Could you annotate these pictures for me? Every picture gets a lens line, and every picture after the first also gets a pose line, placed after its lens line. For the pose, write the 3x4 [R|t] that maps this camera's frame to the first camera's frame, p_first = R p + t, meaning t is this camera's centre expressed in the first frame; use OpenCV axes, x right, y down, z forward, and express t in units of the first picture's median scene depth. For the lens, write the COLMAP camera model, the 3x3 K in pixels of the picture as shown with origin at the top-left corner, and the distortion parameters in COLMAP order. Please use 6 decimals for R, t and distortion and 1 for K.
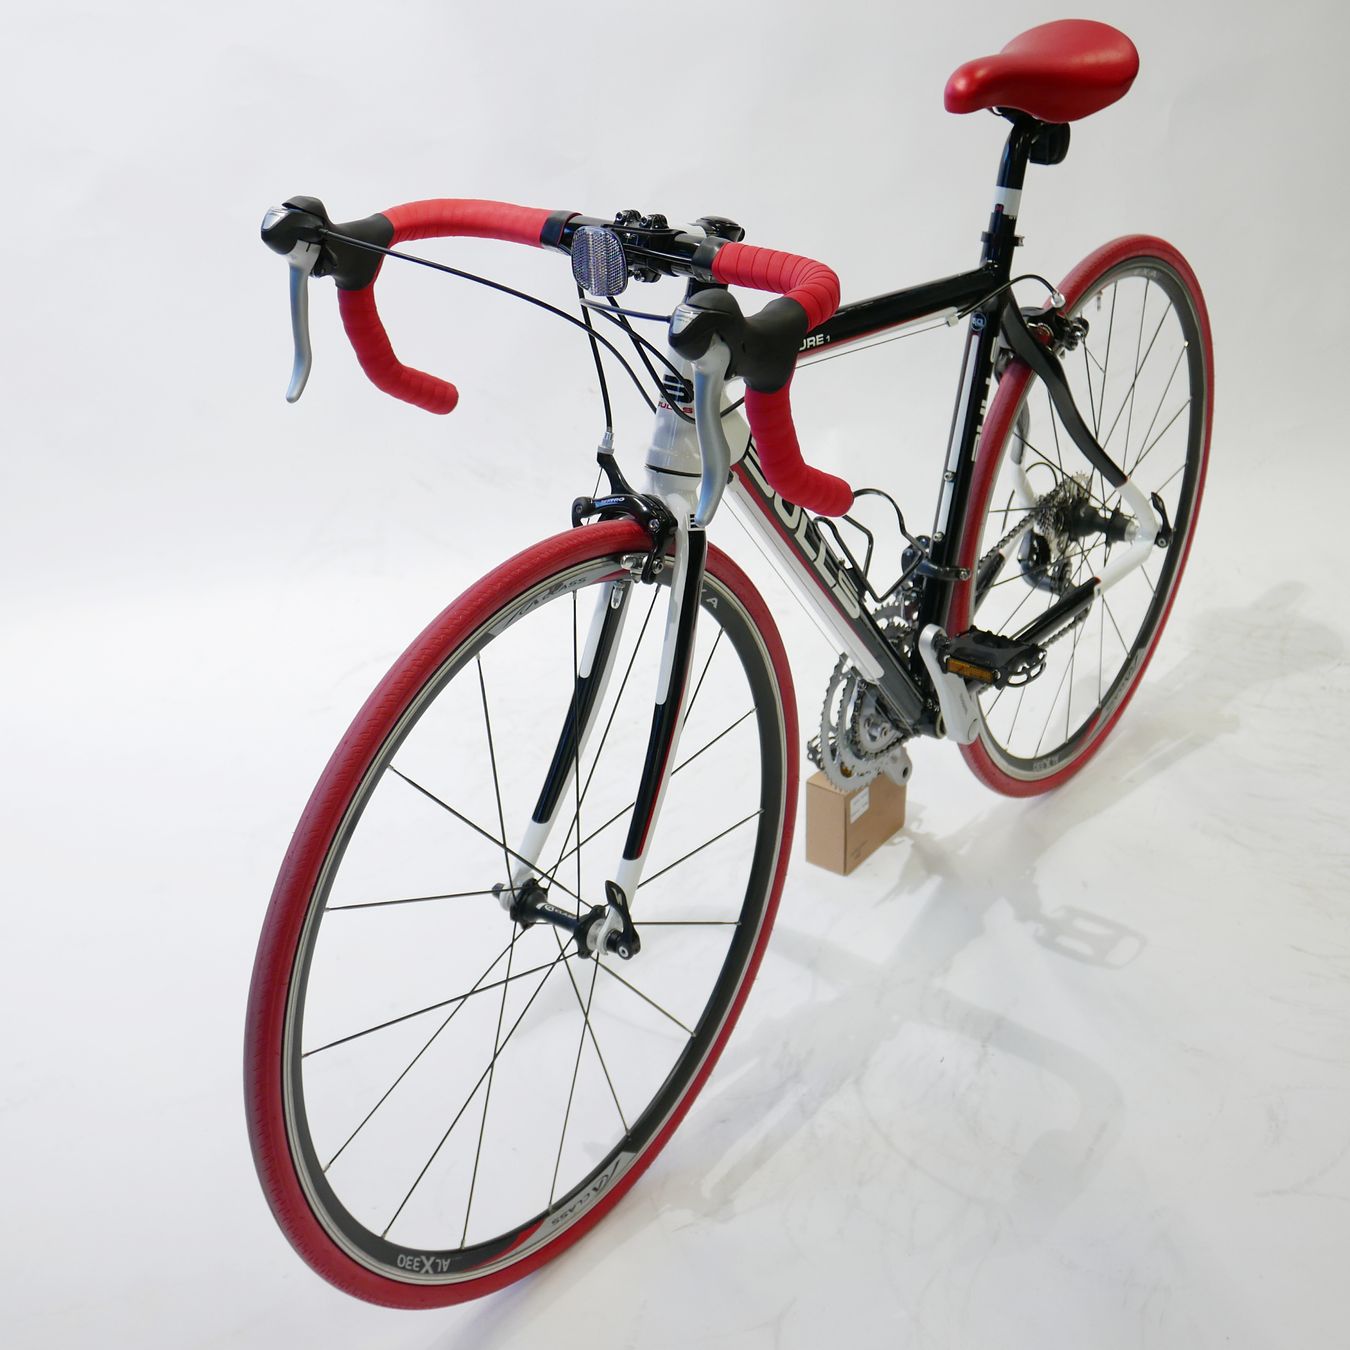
lens RADIAL K [[1992.5, 0, 668.7], [0, 1992.5, 667.7], [0, 0, 1]] dist [-0.009653, 0.000000]
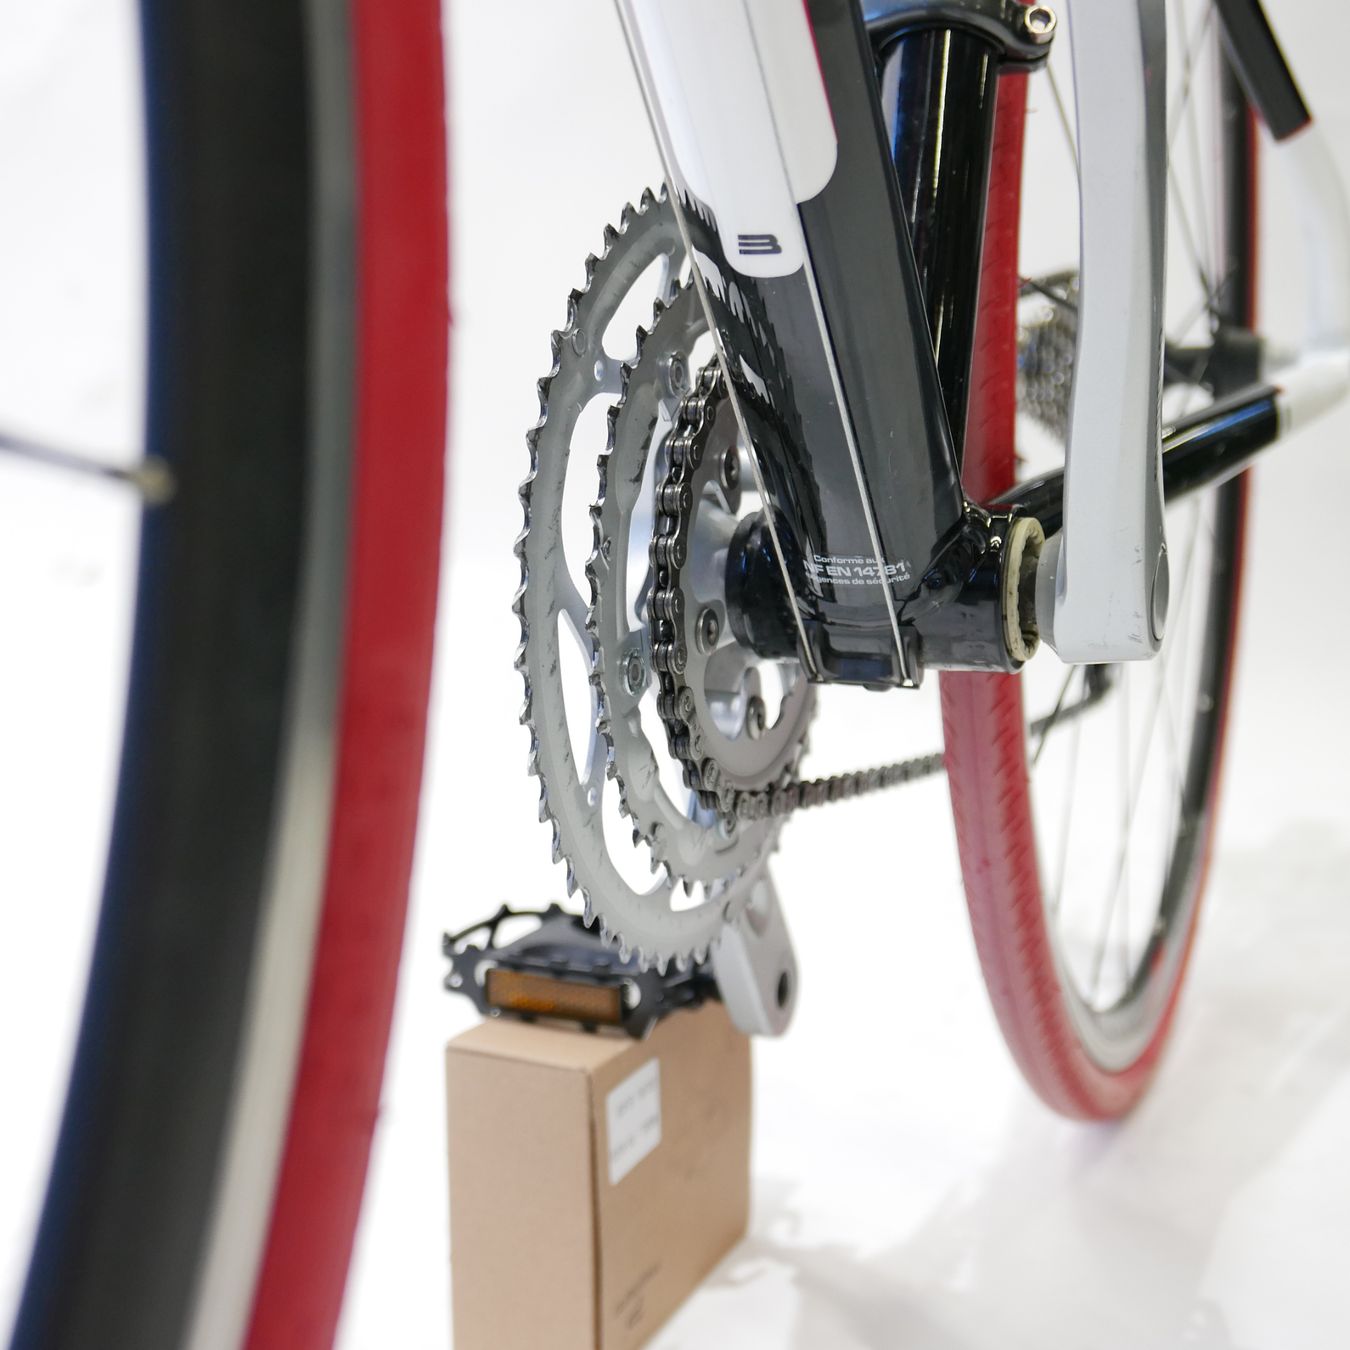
lens RADIAL K [[1992.5, 0, 675.2], [0, 1992.5, 673.2], [0, 0, 1]] dist [-0.009653, 0.000000]
pose [[0.976806, -0.017633, 0.213399, 0.048985], [0.084646, 0.947226, -0.309190, 0.116182], [-0.196685, 0.320082, 0.926748, 0.848546]]
